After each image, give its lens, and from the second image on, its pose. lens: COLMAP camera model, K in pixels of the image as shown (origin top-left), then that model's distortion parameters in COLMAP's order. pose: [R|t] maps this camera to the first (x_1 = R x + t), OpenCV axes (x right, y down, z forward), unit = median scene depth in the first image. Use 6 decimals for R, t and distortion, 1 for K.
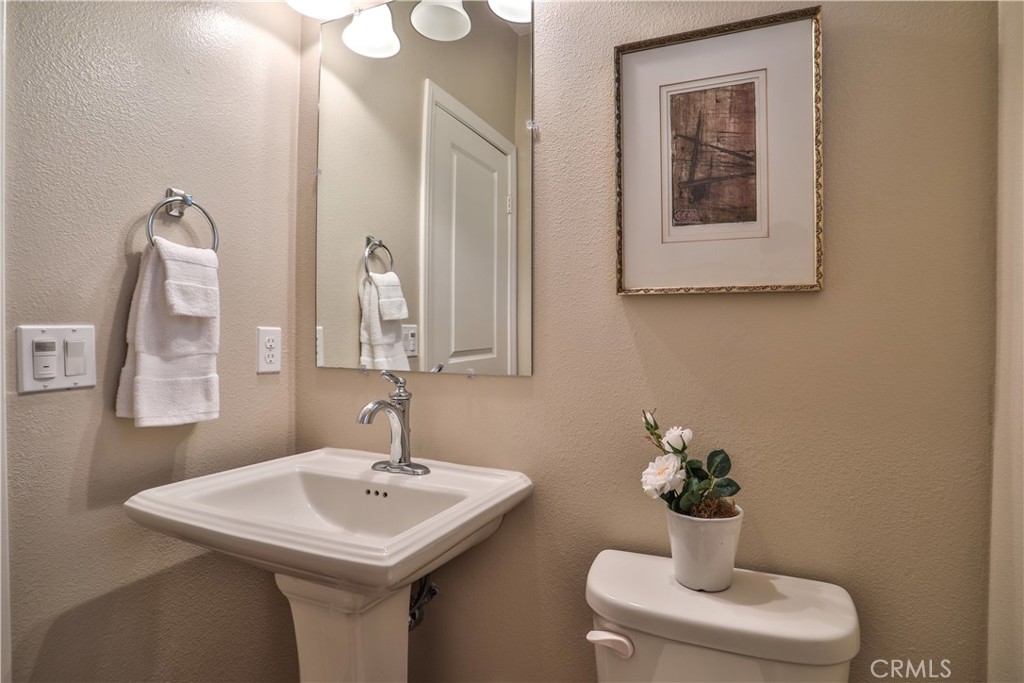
lens RADIAL K [[531.9, 0, 513.2], [0, 531.9, 332.9], [0, 0, 1]] dist [-0.056661, 0.015123]
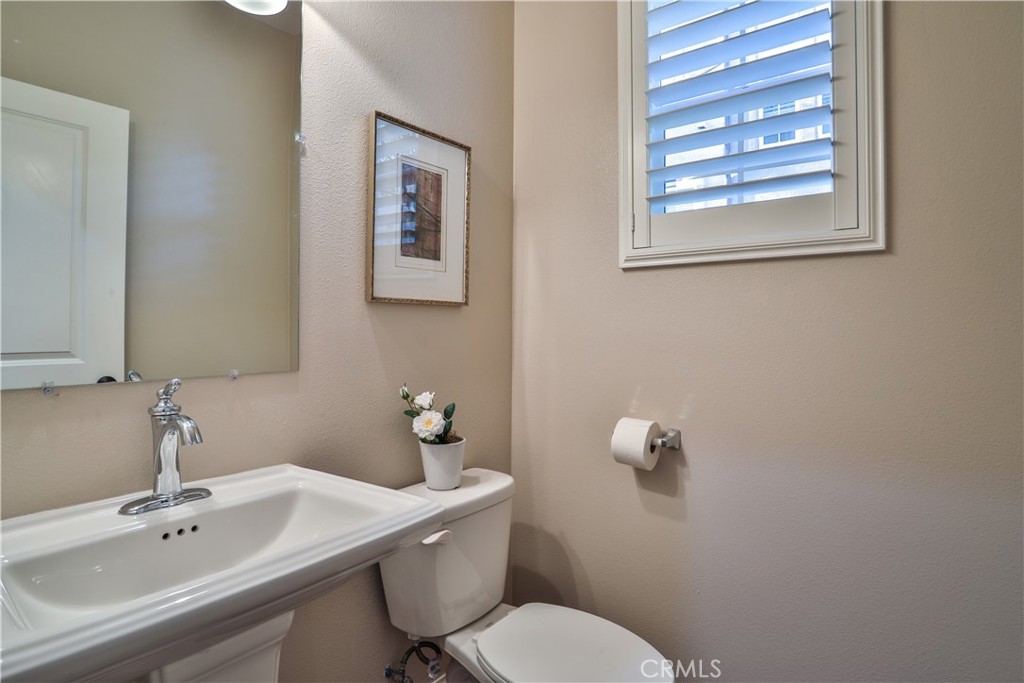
lens RADIAL K [[531.9, 0, 514.6], [0, 531.9, 340.0], [0, 0, 1]] dist [-0.056661, 0.015123]
pose [[0.243349, -0.024351, 0.969633, -1.052994], [0.006400, 0.999703, 0.023500, -0.005583], [-0.969918, 0.000487, 0.243433, 0.366537]]
